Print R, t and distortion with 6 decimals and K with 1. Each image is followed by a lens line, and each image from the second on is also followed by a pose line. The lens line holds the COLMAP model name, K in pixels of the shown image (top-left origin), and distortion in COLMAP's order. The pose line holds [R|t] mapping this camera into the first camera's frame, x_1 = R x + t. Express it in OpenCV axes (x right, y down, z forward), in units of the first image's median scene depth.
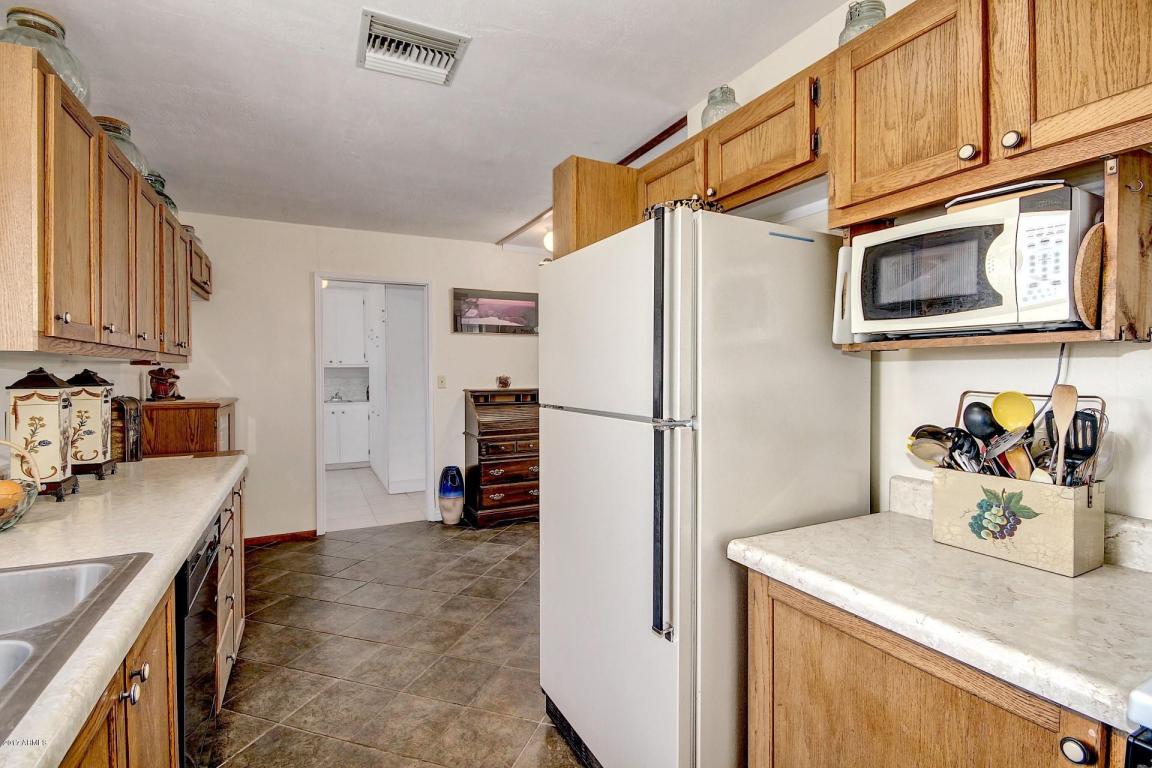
lens RADIAL K [[536.8, 0, 576.8], [0, 536.8, 379.4], [0, 0, 1]] dist [0.031188, -0.022286]
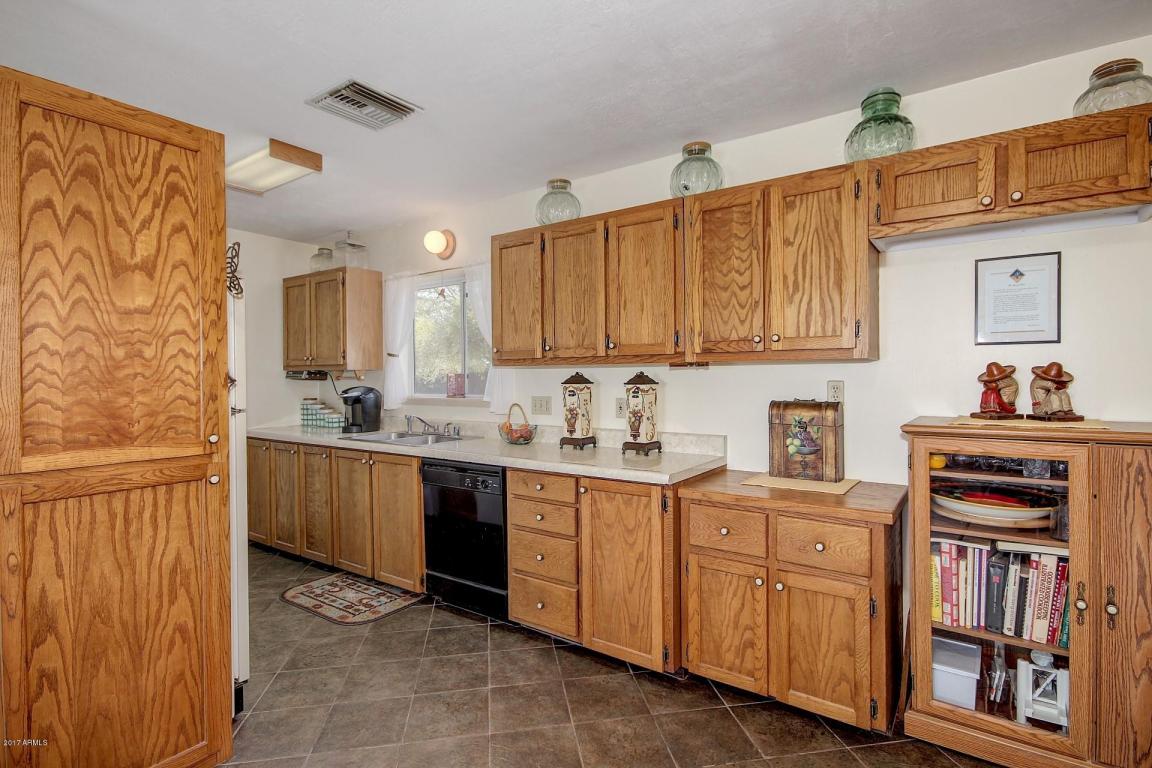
lens RADIAL K [[569.2, 0, 578.0], [0, 569.2, 379.3], [0, 0, 1]] dist [0.001580, 0.001196]
pose [[-0.883500, 0.011728, -0.468284, -0.084166], [0.001206, 0.999740, 0.022762, -0.025392], [0.468429, 0.019546, -0.883285, 1.643539]]
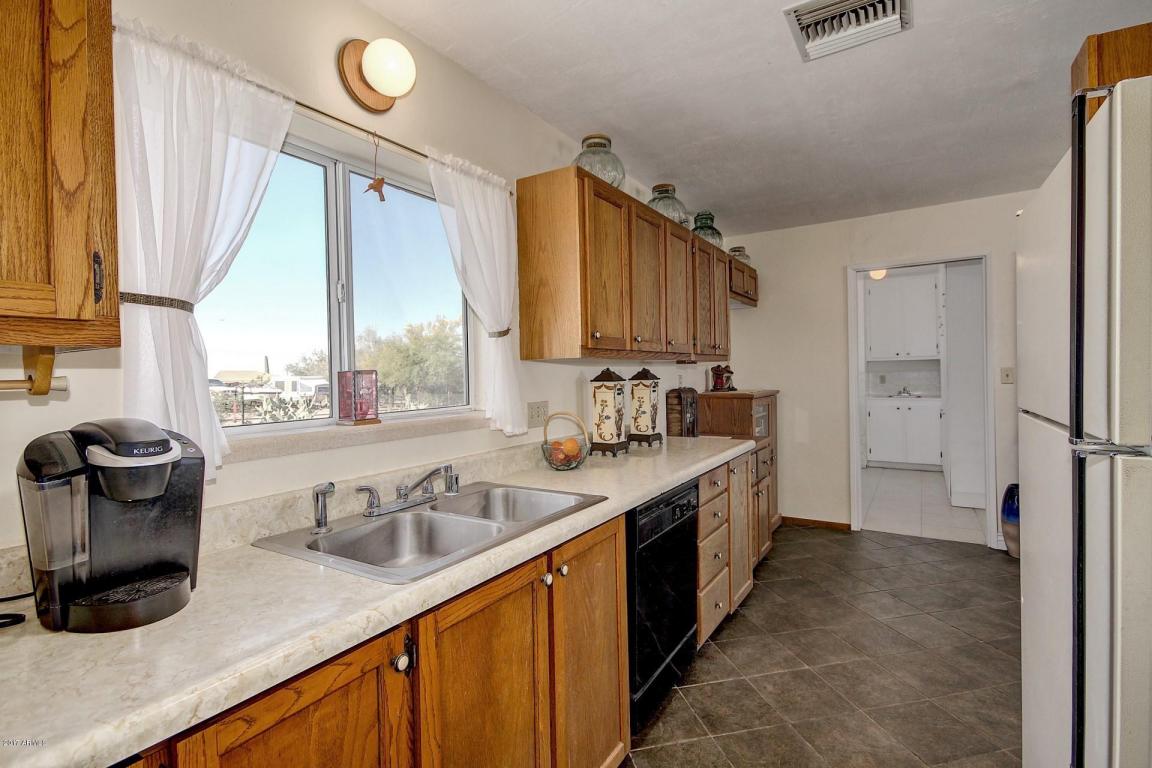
lens RADIAL K [[544.4, 0, 585.4], [0, 544.4, 379.2], [0, 0, 1]] dist [0.001369, 0.000283]
pose [[0.525054, 0.003483, -0.851062, 0.176827], [0.006625, 0.999945, 0.008180, -0.001576], [0.851043, -0.009933, 0.525002, 0.088198]]
